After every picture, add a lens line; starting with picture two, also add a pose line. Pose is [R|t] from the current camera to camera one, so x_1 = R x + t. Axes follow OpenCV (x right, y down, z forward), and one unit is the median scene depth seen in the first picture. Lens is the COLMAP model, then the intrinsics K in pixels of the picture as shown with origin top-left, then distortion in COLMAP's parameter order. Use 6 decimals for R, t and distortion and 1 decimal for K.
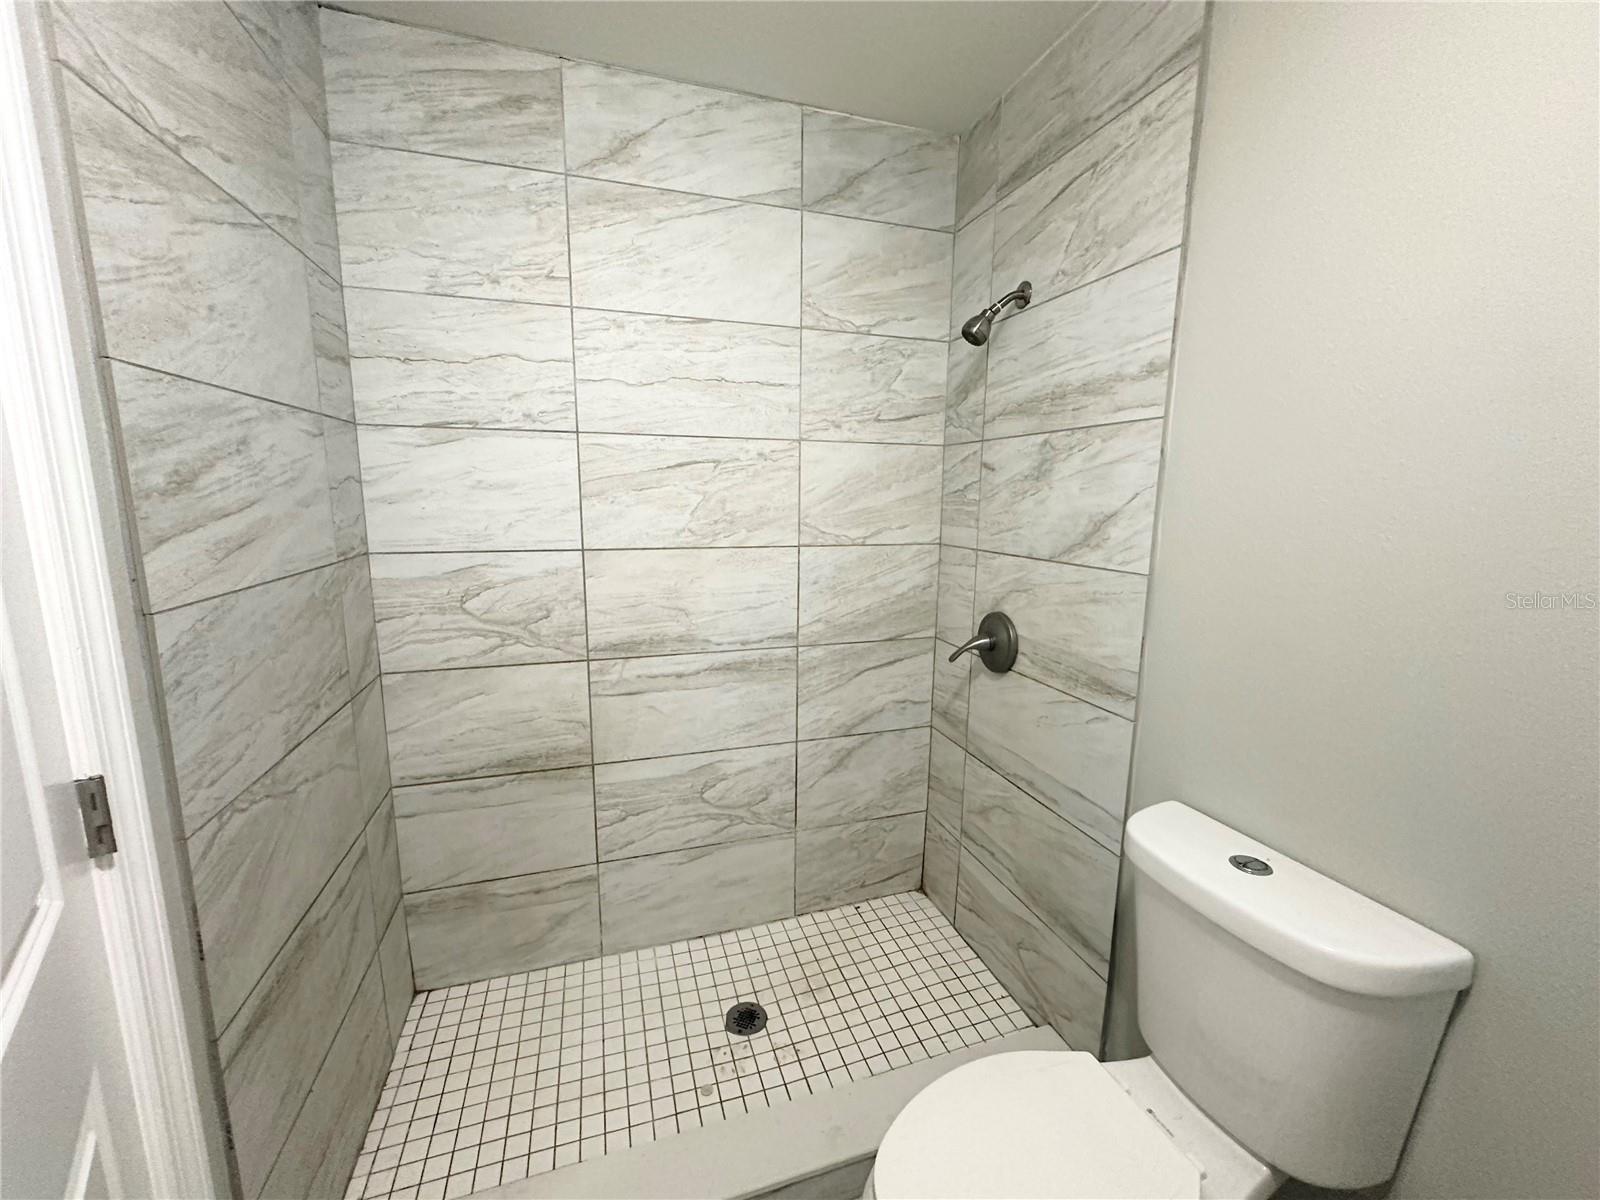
lens RADIAL K [[636.6, 0, 800.0], [0, 636.6, 600.0], [0, 0, 1]] dist [-0.002234, 0.000471]
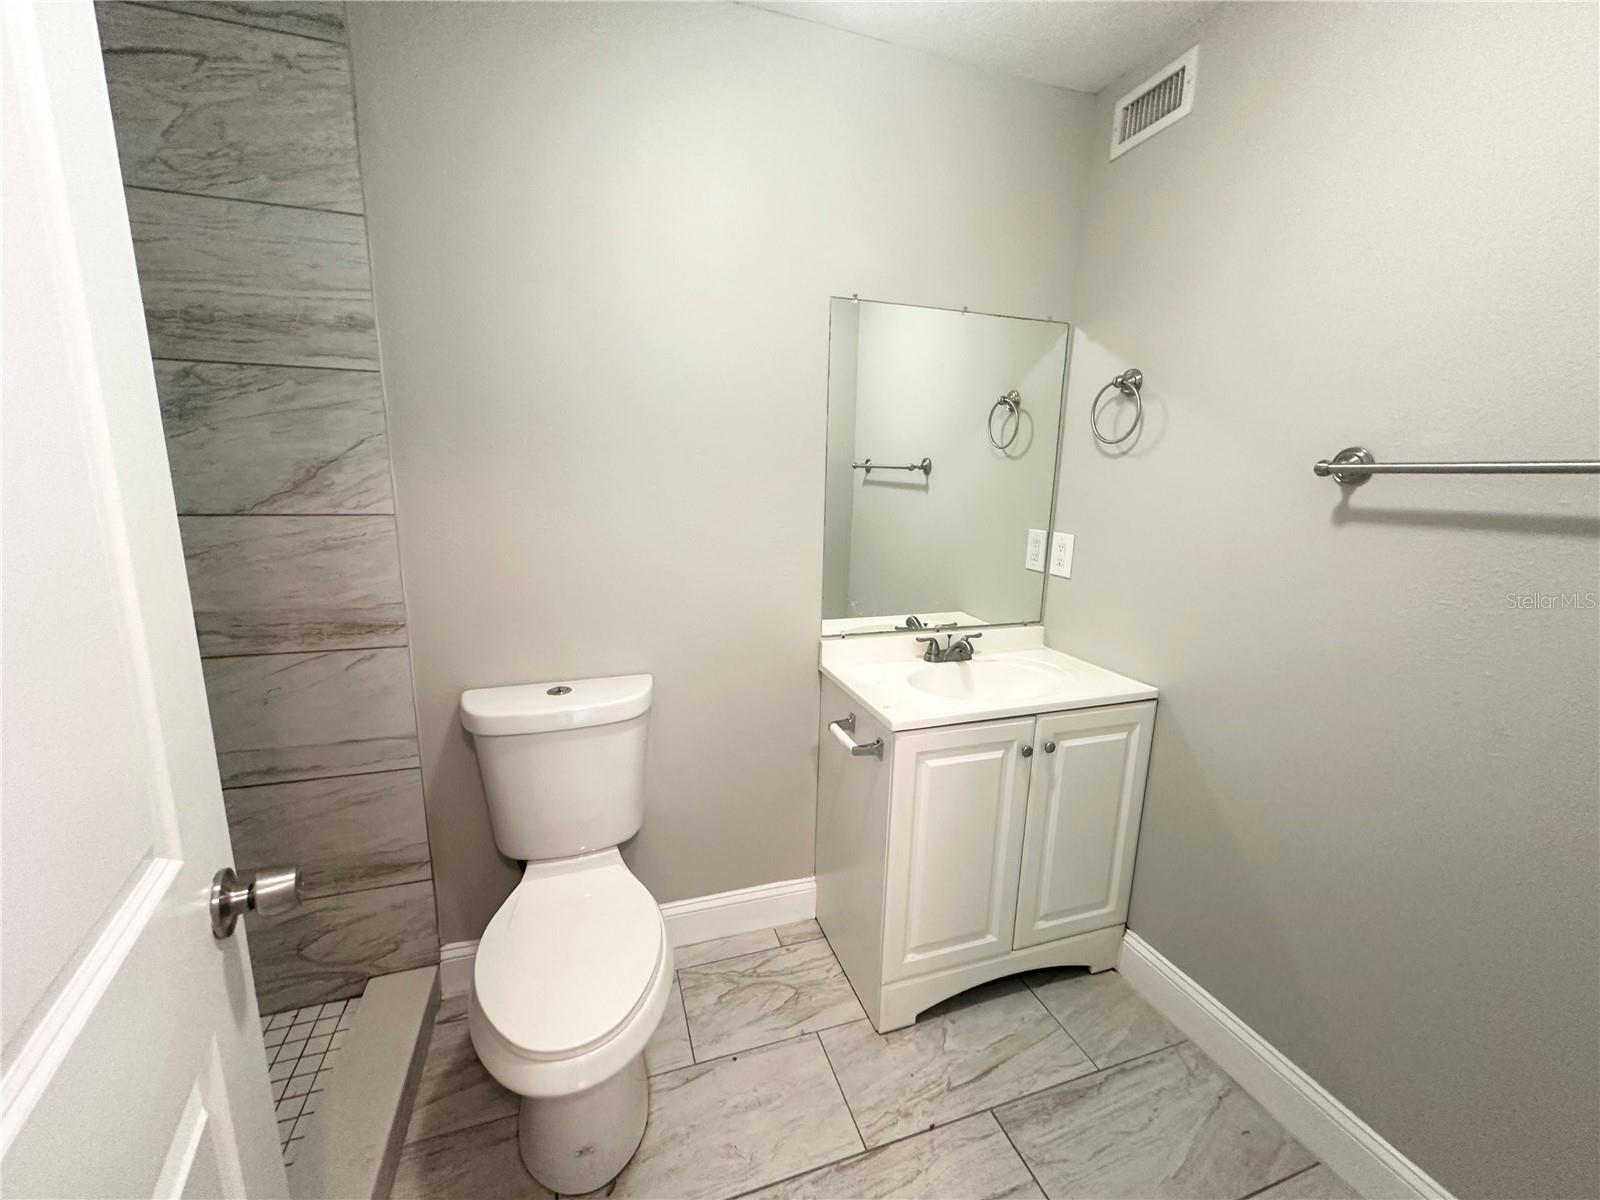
lens RADIAL K [[636.6, 0, 800.0], [0, 636.6, 600.0], [0, 0, 1]] dist [-0.002234, 0.000471]
pose [[-0.011062, -0.209302, 0.977788, -0.544368], [0.143873, 0.967340, 0.208693, -0.021846], [-0.989534, 0.142986, 0.019412, 0.264007]]
